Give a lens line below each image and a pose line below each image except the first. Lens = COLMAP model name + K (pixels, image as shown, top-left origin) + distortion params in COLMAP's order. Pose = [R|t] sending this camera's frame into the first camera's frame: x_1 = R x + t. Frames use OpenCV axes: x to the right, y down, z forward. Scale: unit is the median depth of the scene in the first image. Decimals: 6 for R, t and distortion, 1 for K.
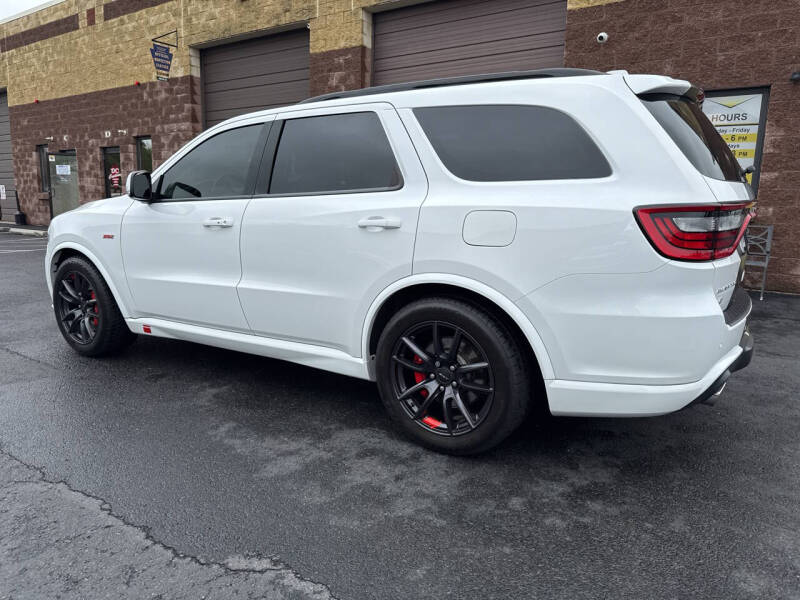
lens RADIAL K [[571.1, 0, 399.7], [0, 571.1, 295.9], [0, 0, 1]] dist [0.022005, -0.025185]
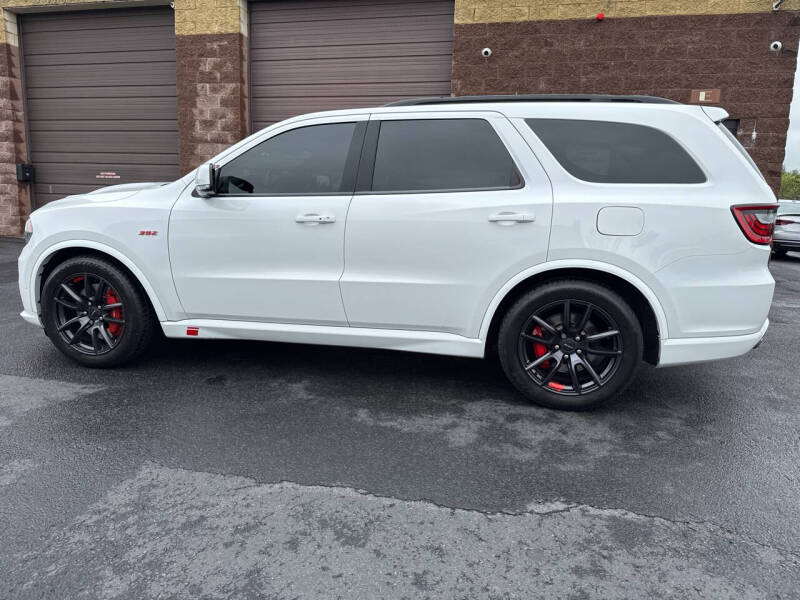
lens RADIAL K [[571.1, 0, 405.3], [0, 571.1, 293.7], [0, 0, 1]] dist [0.022005, -0.025185]
pose [[0.935399, -0.049955, 0.350047, -0.538459], [0.047367, 0.998750, 0.015956, -0.003169], [-0.350407, 0.001656, 0.936596, -0.001530]]
